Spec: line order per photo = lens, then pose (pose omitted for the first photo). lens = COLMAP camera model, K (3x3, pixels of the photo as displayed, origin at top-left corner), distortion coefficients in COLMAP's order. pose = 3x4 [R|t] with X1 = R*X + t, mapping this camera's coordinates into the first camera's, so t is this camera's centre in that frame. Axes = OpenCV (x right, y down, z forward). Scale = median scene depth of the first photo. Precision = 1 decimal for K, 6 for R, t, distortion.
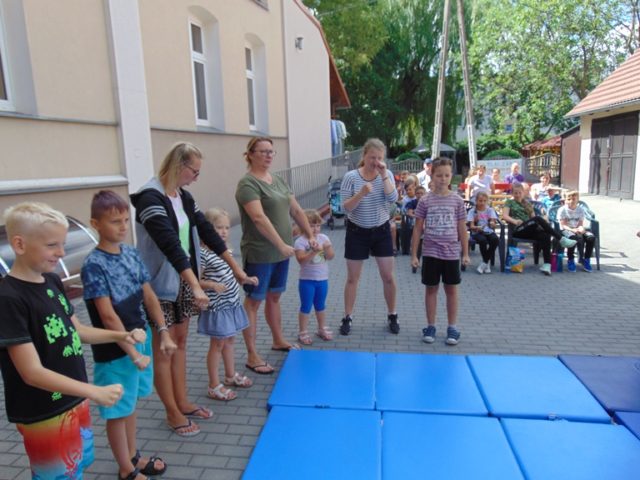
lens RADIAL K [[478.8, 0, 321.1], [0, 478.8, 242.3], [0, 0, 1]] dist [-0.026125, 0.060610]
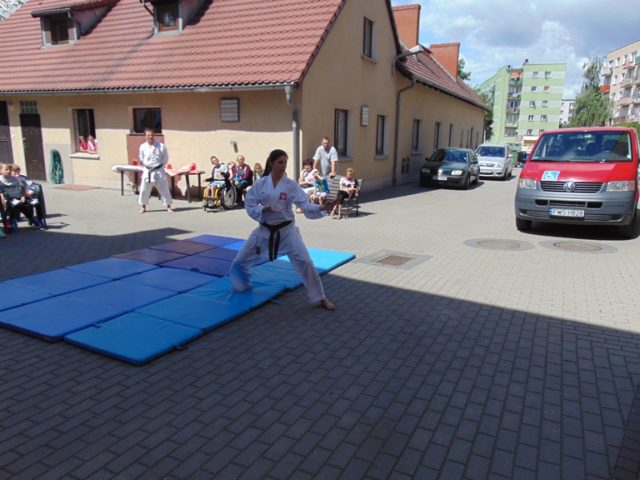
lens RADIAL K [[478.4, 0, 320.7], [0, 478.4, 243.3], [0, 0, 1]] dist [-0.031167, 0.066413]
pose [[0.322555, -0.155351, 0.933715, -0.460099], [0.127957, 0.984541, 0.119604, 0.044738], [-0.937862, 0.080897, 0.337447, -0.157006]]
